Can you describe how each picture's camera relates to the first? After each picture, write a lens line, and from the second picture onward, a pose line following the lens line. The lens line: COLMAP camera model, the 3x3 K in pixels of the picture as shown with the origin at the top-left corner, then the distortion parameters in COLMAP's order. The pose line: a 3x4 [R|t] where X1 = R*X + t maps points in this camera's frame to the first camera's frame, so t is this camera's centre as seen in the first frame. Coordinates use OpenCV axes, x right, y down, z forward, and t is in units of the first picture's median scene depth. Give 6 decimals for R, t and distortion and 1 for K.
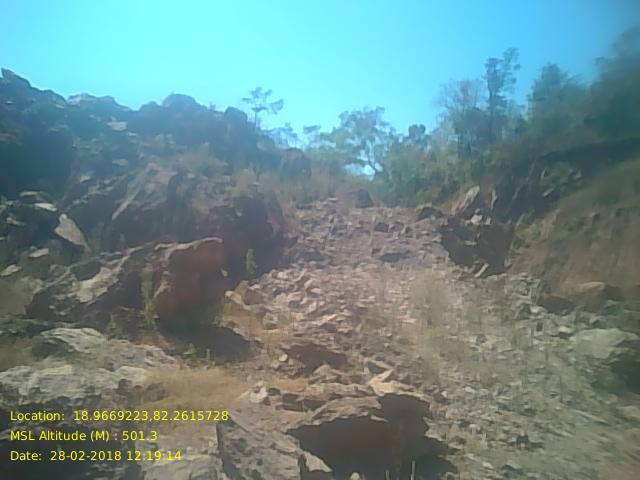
lens RADIAL K [[541.0, 0, 319.9], [0, 541.0, 253.4], [0, 0, 1]] dist [0.079690, -0.205343]
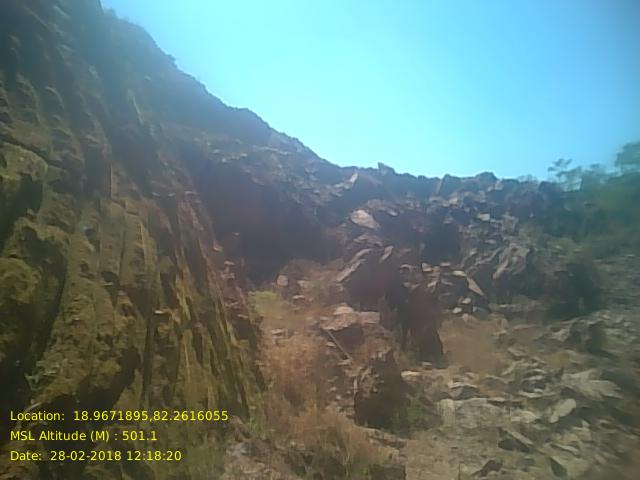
lens RADIAL K [[541.0, 0, 313.3], [0, 541.0, 254.5], [0, 0, 1]] dist [0.079690, -0.205343]
pose [[0.889891, -0.015648, -0.455905, -0.079274], [0.017148, 0.999853, -0.000846, -0.129667], [0.455851, -0.007065, 0.890028, -0.739402]]
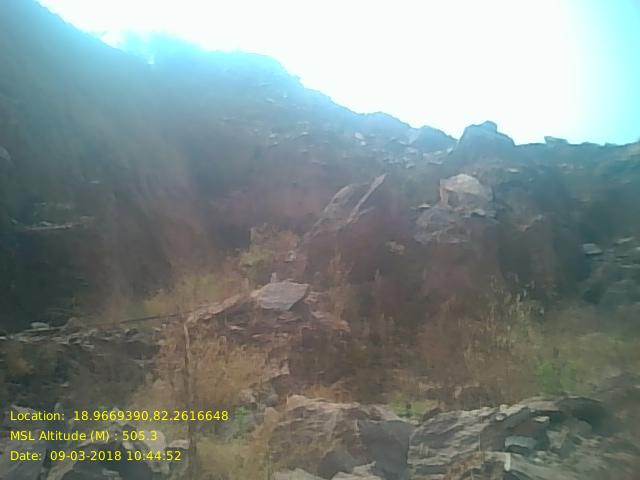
lens RADIAL K [[541.0, 0, 319.2], [0, 541.0, 249.7], [0, 0, 1]] dist [0.079690, -0.205343]
pose [[0.638001, -0.156529, -0.753958, -0.054296], [0.112109, 0.987571, -0.110163, -0.027799], [0.761831, -0.014241, 0.647620, -0.255958]]
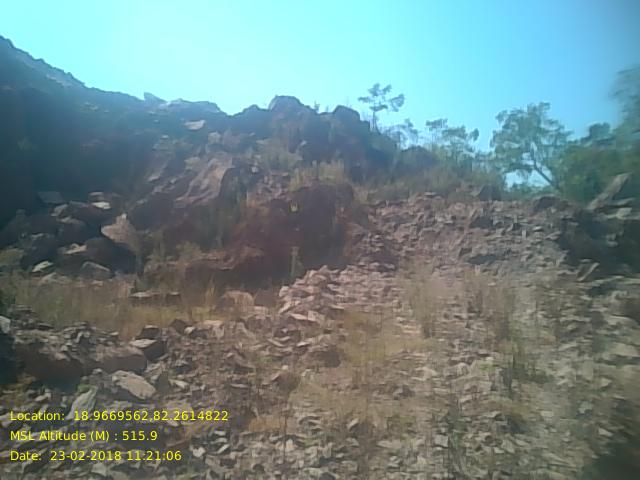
lens RADIAL K [[541.0, 0, 321.4], [0, 541.0, 255.8], [0, 0, 1]] dist [0.079690, -0.205343]
pose [[0.944977, -0.004334, -0.327108, 0.155670], [-0.007561, 0.999356, -0.035083, 0.029523], [0.327049, 0.035626, 0.944336, 0.171542]]
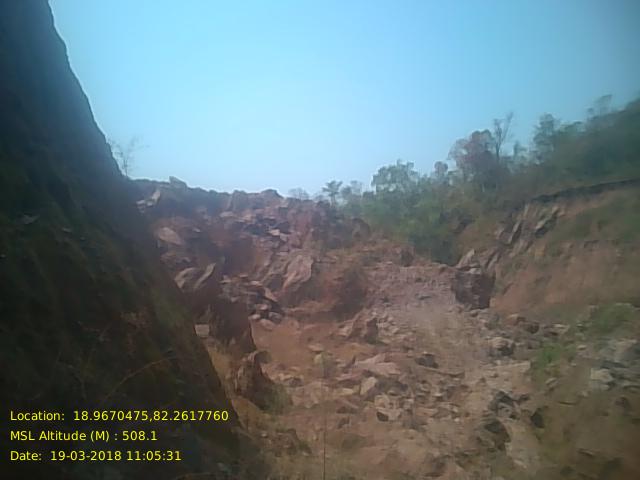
lens RADIAL K [[541.0, 0, 317.3], [0, 541.0, 250.1], [0, 0, 1]] dist [0.079690, -0.205343]
pose [[0.997163, -0.043943, -0.061110, -0.113761], [0.043437, 0.999010, -0.009583, -0.150263], [0.061471, 0.006901, 0.998085, -0.877108]]
